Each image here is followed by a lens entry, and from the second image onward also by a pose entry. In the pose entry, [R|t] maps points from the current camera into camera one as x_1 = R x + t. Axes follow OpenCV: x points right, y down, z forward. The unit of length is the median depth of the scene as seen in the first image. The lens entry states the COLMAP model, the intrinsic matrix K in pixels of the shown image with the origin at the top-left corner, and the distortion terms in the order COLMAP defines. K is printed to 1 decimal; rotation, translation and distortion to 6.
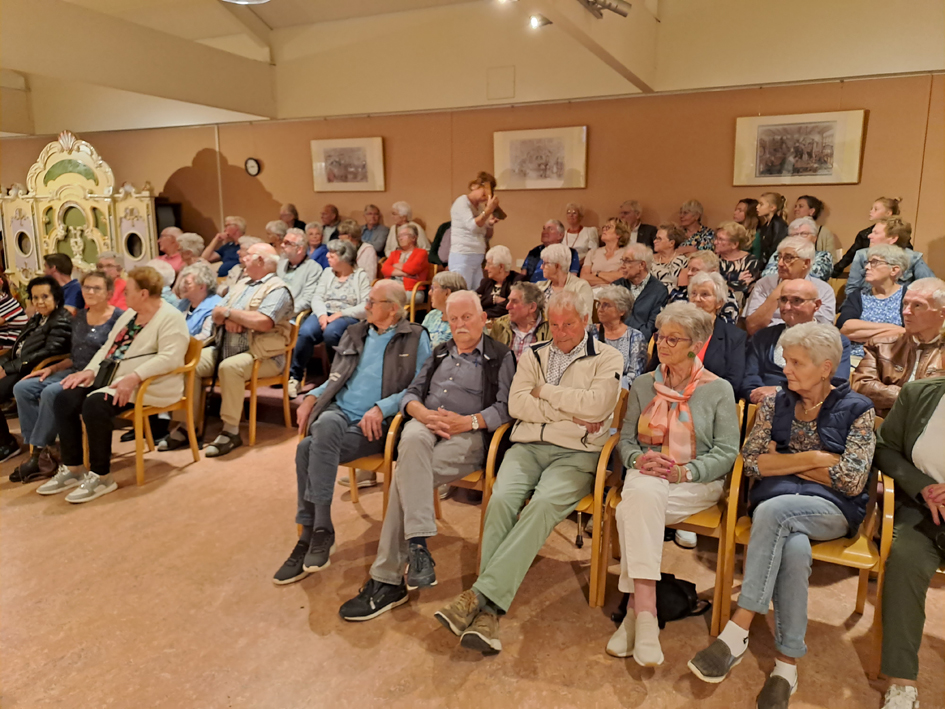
lens RADIAL K [[674.4, 0, 472.5], [0, 674.4, 354.5], [0, 0, 1]] dist [0.005805, 0.001162]
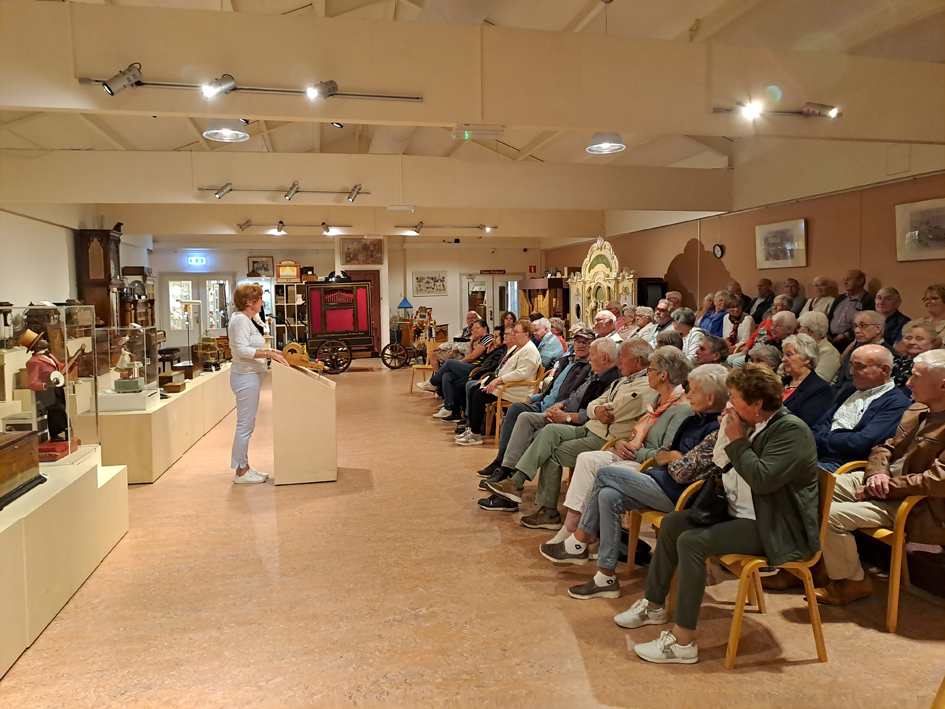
lens RADIAL K [[674.4, 0, 472.5], [0, 674.4, 354.5], [0, 0, 1]] dist [0.005805, 0.001162]
pose [[0.609846, 0.059383, -0.790292, 0.397482], [-0.144848, 0.988744, -0.037481, 0.016583], [0.779171, 0.137330, 0.611583, -0.065636]]
